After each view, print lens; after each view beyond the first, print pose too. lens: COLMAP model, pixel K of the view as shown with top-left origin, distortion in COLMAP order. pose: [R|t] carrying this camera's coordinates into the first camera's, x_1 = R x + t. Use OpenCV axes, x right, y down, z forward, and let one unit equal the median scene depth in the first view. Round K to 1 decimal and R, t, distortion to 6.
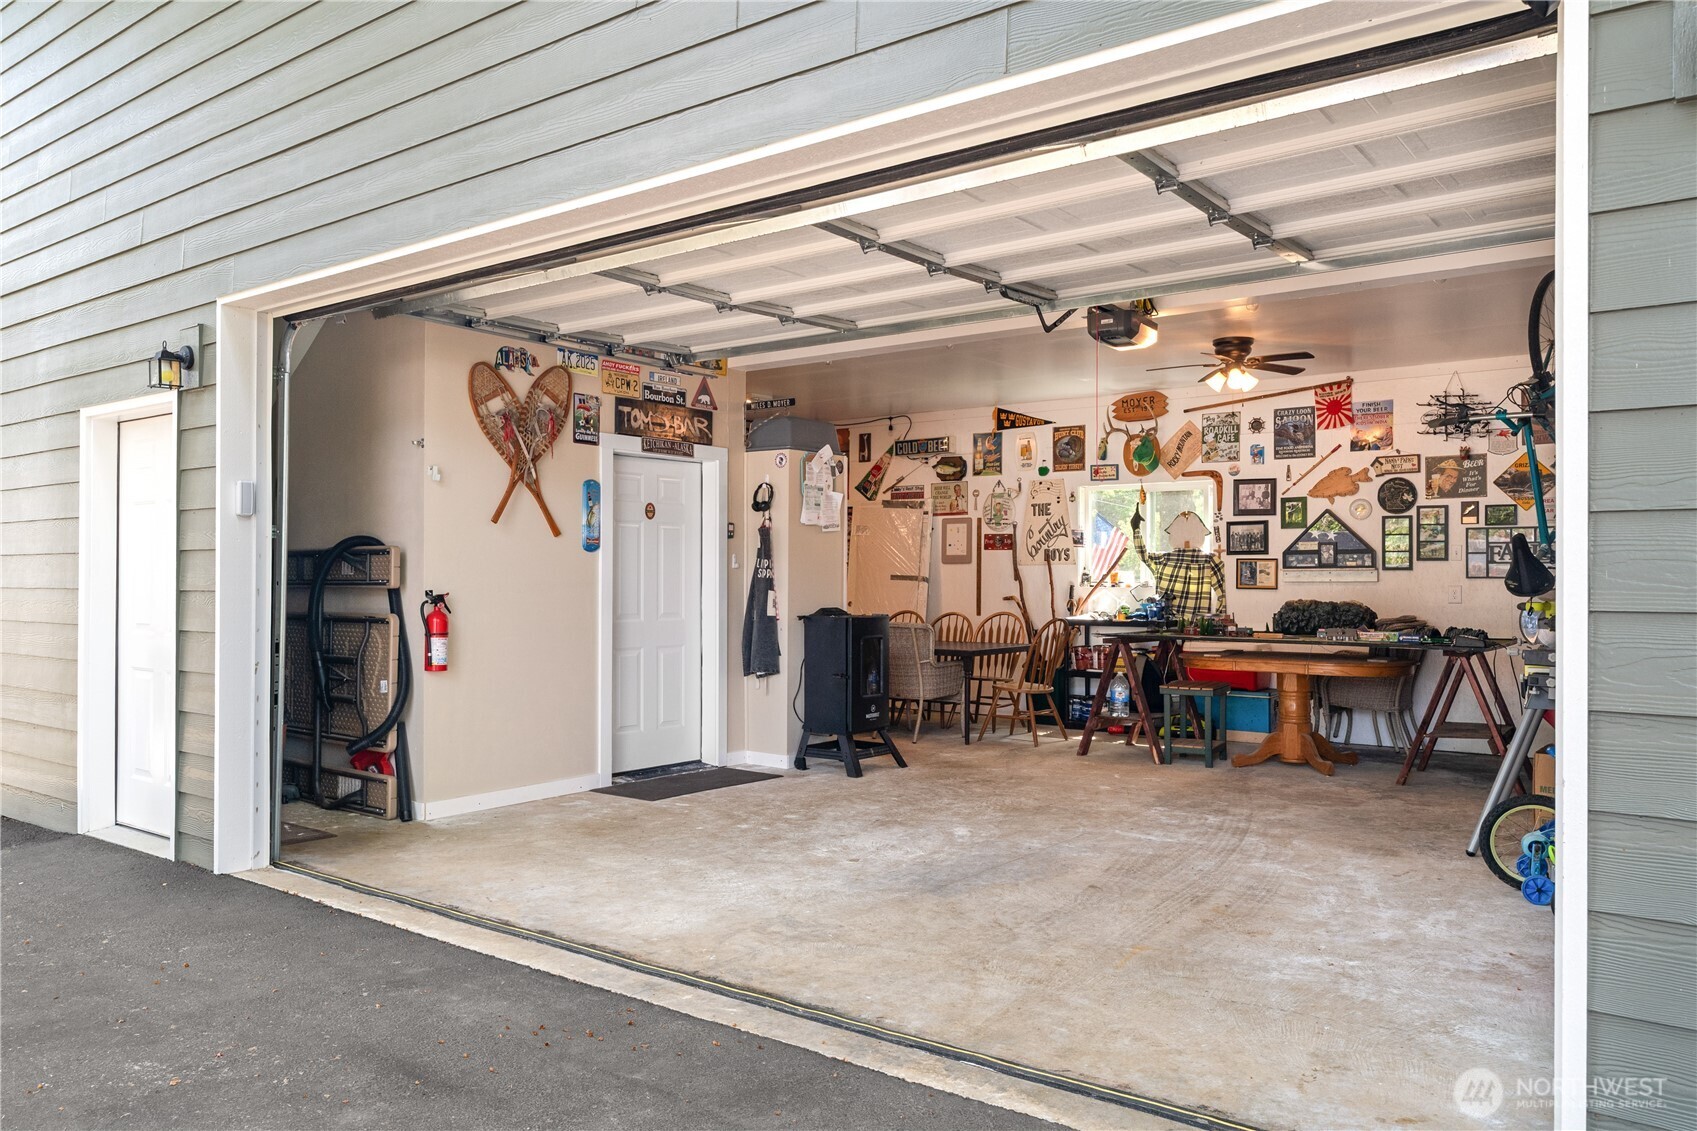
lens RADIAL K [[1197.3, 0, 848.5], [0, 1197.3, 565.5], [0, 0, 1]] dist [0.002672, 0.000235]
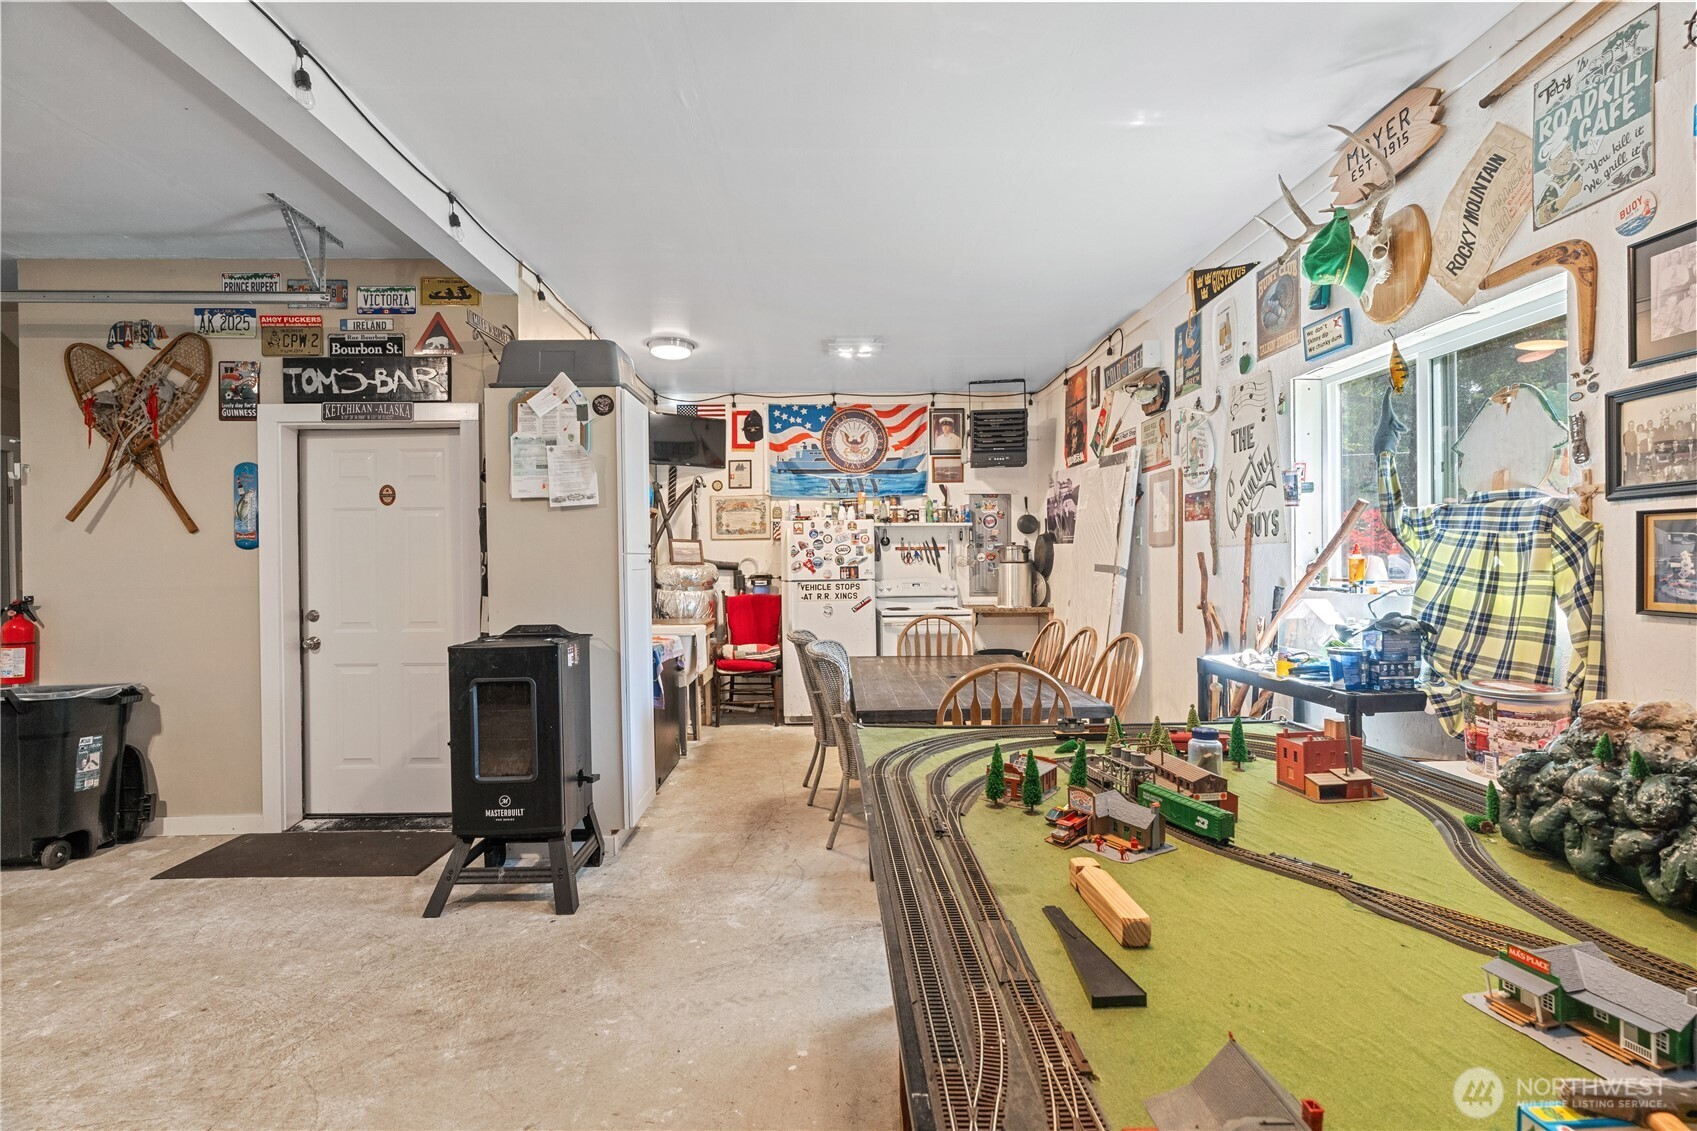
lens RADIAL K [[767.8, 0, 848.5], [0, 767.8, 565.5], [0, 0, 1]] dist [-0.008952, 0.001017]
pose [[0.637359, -0.004303, -0.770555, 0.415540], [0.018787, 0.999774, 0.009956, 0.002460], [0.770338, -0.020822, 0.637296, 0.883013]]
